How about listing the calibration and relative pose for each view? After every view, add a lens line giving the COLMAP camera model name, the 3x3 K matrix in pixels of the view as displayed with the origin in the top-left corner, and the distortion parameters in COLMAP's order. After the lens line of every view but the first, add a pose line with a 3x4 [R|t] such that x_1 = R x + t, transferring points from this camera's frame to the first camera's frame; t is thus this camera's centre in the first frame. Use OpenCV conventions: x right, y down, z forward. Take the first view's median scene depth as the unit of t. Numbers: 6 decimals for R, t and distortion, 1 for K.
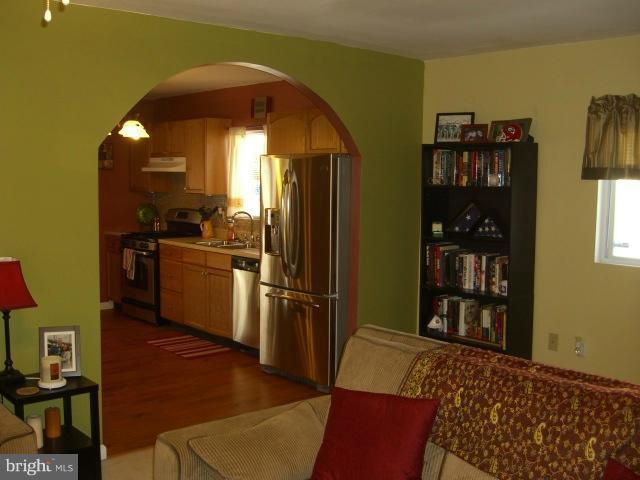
lens RADIAL K [[726.9, 0, 316.8], [0, 726.9, 239.2], [0, 0, 1]] dist [-0.113897, -0.037387]
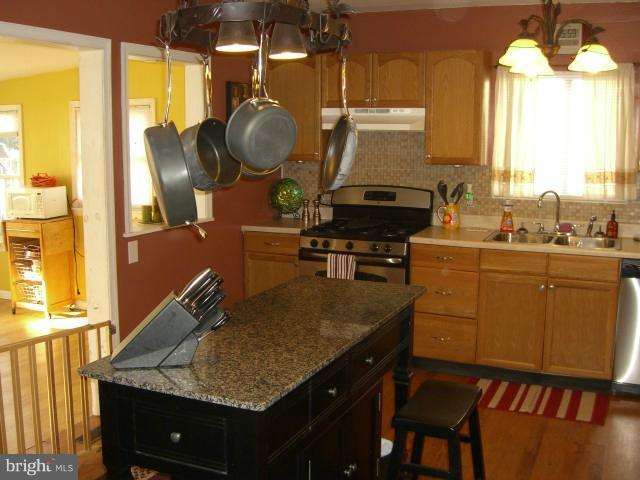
lens RADIAL K [[726.9, 0, 316.8], [0, 726.9, 239.2], [0, 0, 1]] dist [-0.113897, -0.037387]
pose [[0.904508, -0.069739, 0.420715, -0.824038], [0.042231, 0.996337, 0.074363, -0.071618], [-0.424360, -0.049495, 0.904140, 0.666052]]
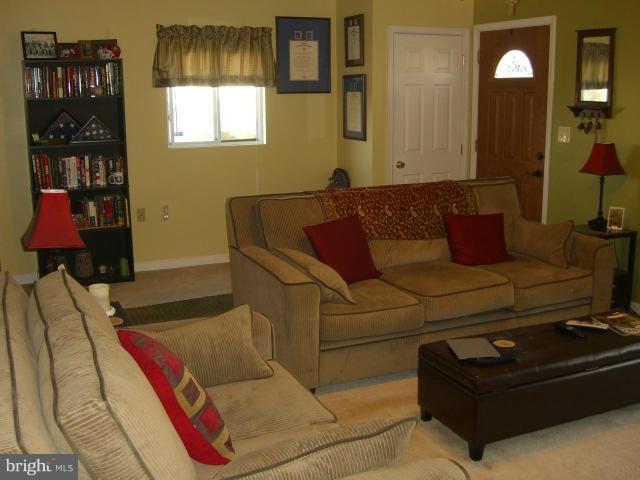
lens RADIAL K [[726.9, 0, 316.8], [0, 726.9, 239.2], [0, 0, 1]] dist [-0.113897, -0.037387]
pose [[0.293004, -0.213369, 0.931999, -0.772911], [0.094843, 0.976460, 0.193730, -0.035412], [-0.951396, 0.031630, 0.306343, 0.284727]]
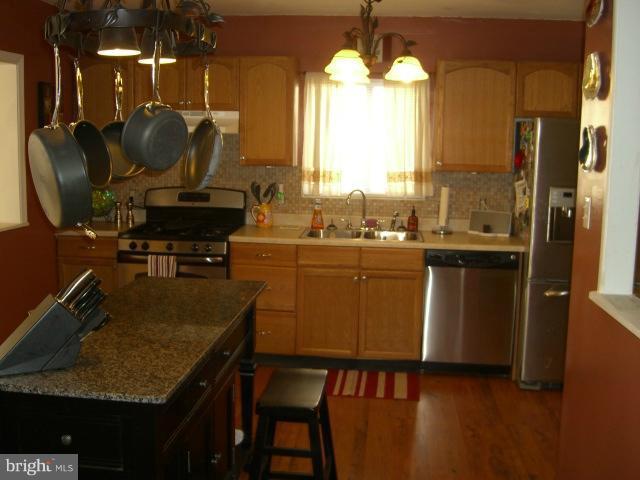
lens RADIAL K [[726.9, 0, 316.8], [0, 726.9, 239.2], [0, 0, 1]] dist [-0.113897, -0.037387]
pose [[0.730393, -0.094904, 0.676402, -0.890502], [0.049264, 0.995040, 0.086414, -0.073503], [-0.681249, -0.029794, 0.731446, 0.675233]]
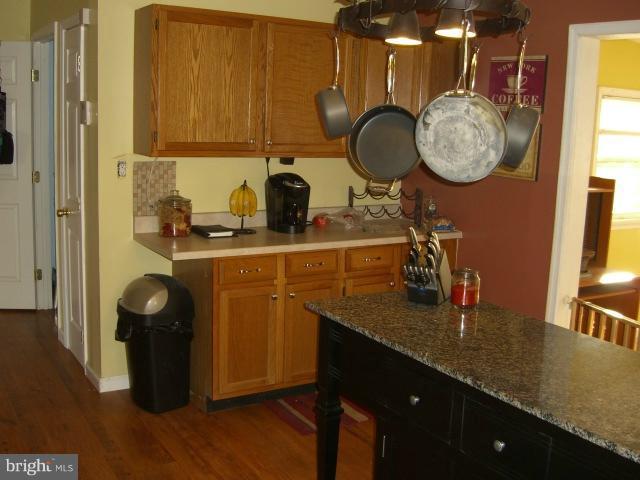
lens RADIAL K [[726.9, 0, 316.8], [0, 726.9, 239.2], [0, 0, 1]] dist [-0.113897, -0.037387]
pose [[-0.178486, 0.149003, -0.972595, -0.210190], [-0.124122, 0.977161, 0.172480, -0.094175], [0.976082, 0.151506, -0.155915, 1.086292]]
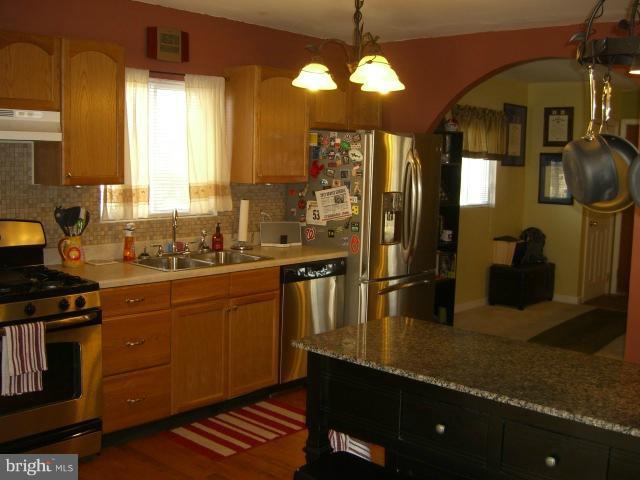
lens RADIAL K [[726.9, 0, 316.8], [0, 726.9, 239.2], [0, 0, 1]] dist [-0.113897, -0.037387]
pose [[-0.118721, -0.124829, 0.985050, -1.034433], [0.061972, 0.989200, 0.132824, -0.121112], [-0.990992, 0.076814, -0.109702, 1.324390]]
